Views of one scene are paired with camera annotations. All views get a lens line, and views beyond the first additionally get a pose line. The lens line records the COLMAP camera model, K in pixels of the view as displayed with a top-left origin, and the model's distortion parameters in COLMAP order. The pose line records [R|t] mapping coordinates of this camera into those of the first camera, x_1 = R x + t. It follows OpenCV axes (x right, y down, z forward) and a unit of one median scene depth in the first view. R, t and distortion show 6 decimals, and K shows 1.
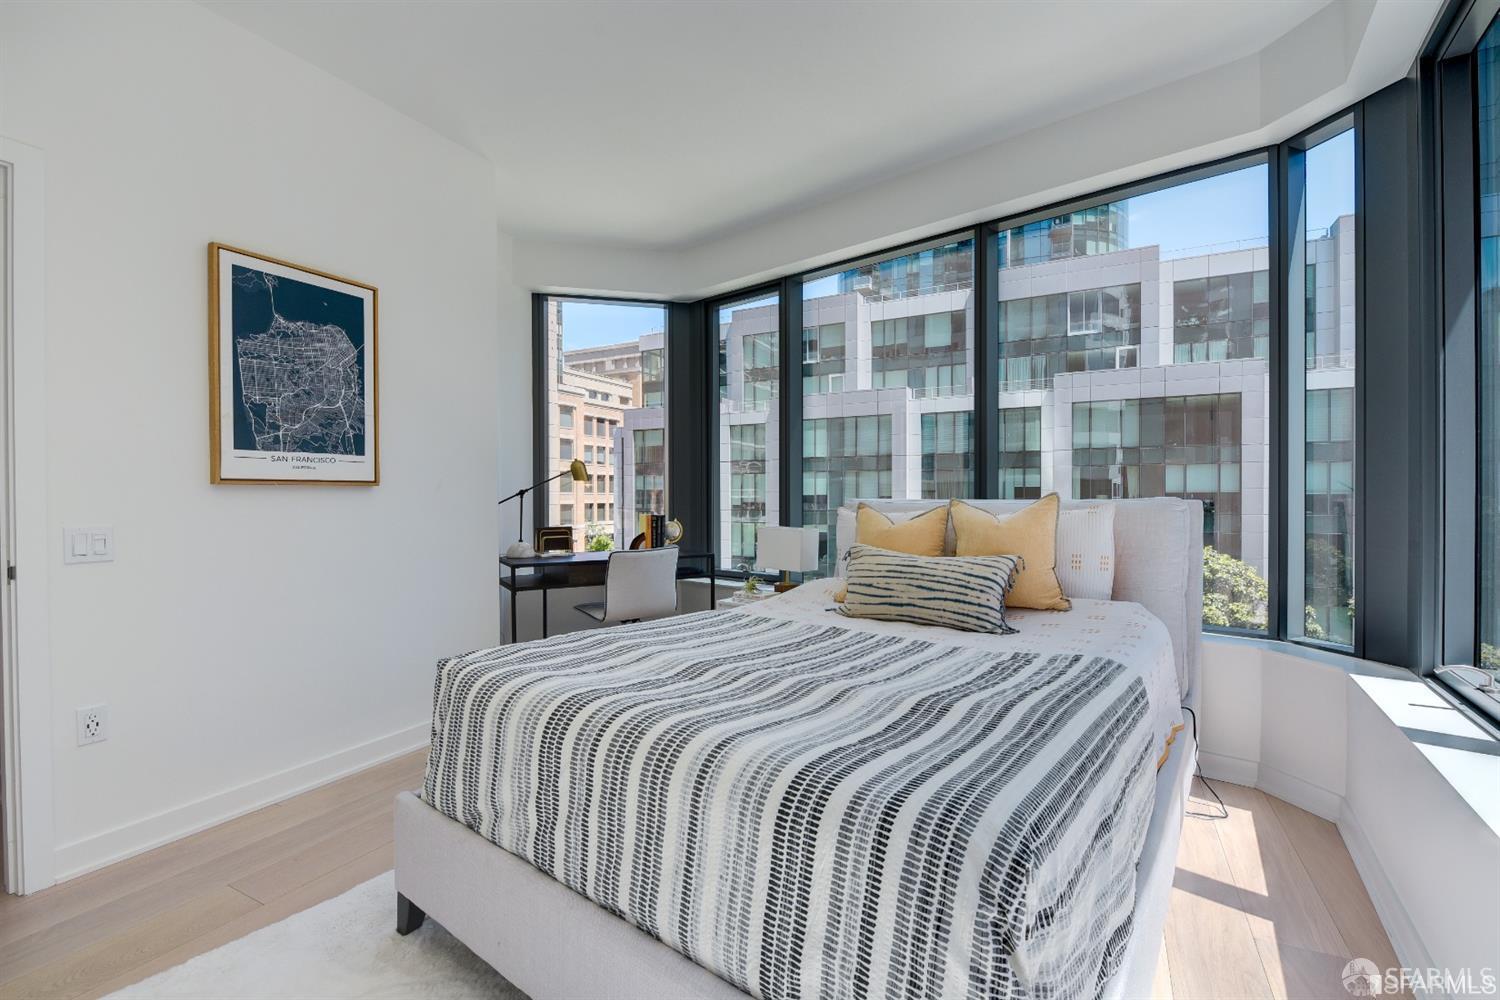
lens RADIAL K [[669.3, 0, 753.6], [0, 669.3, 464.6], [0, 0, 1]] dist [0.000639, -0.000157]
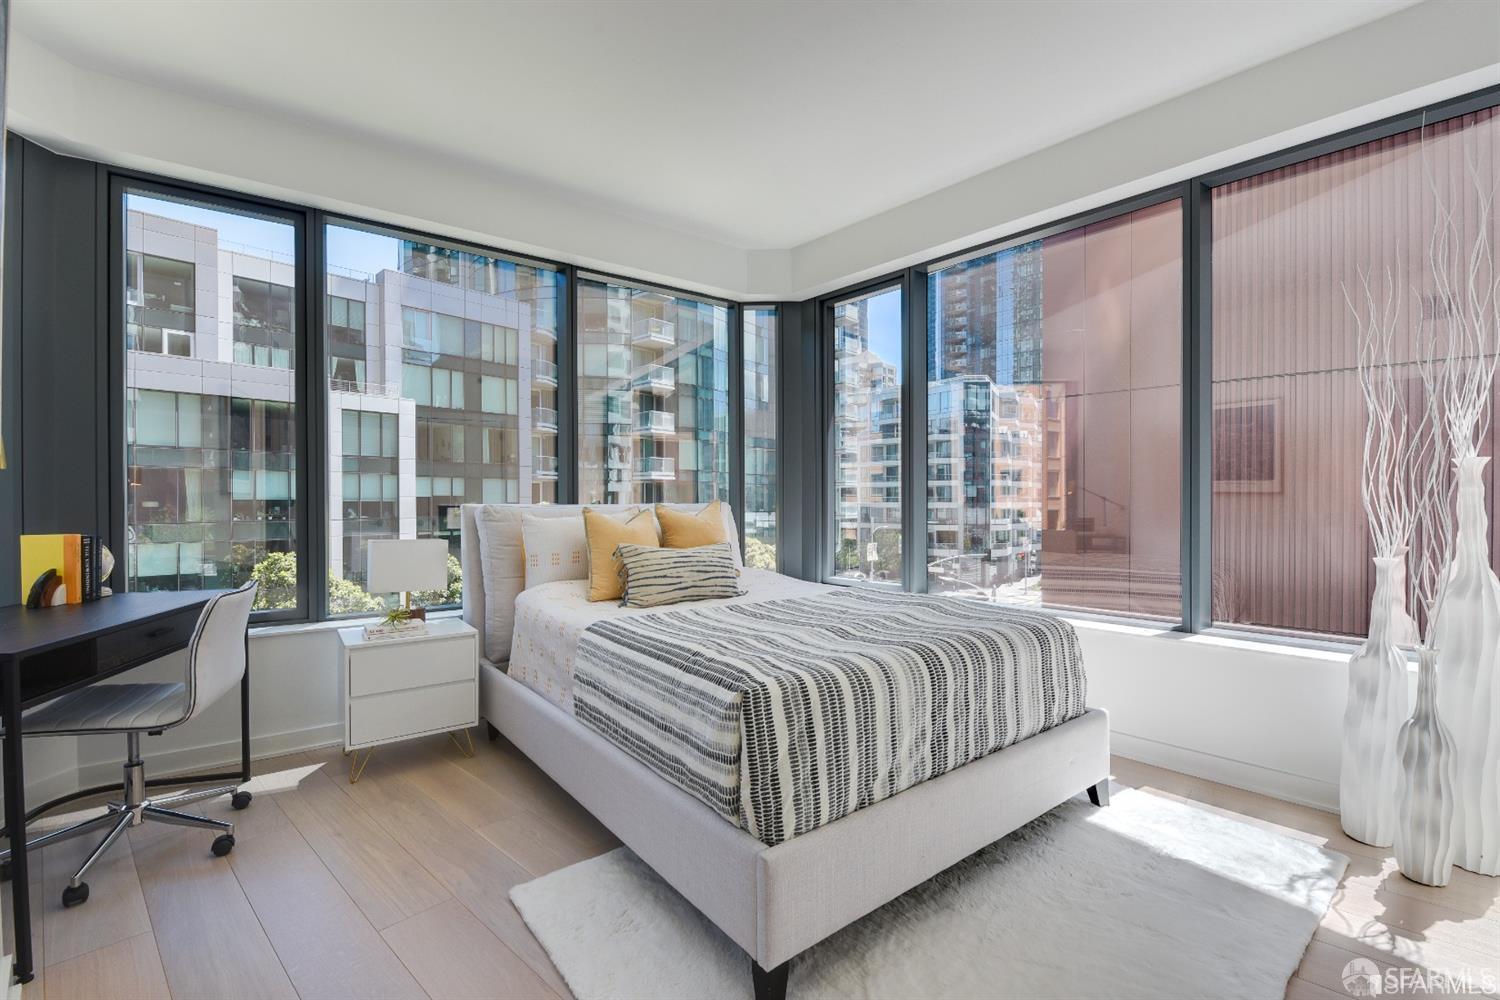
lens RADIAL K [[643.5, 0, 758.1], [0, 643.5, 504.1], [0, 0, 1]] dist [0.003810, -0.007591]
pose [[0.247060, -0.003364, 0.968994, -0.835921], [-0.046679, 0.998792, 0.015369, 0.019663], [-0.967875, -0.049029, 0.246605, 0.499728]]
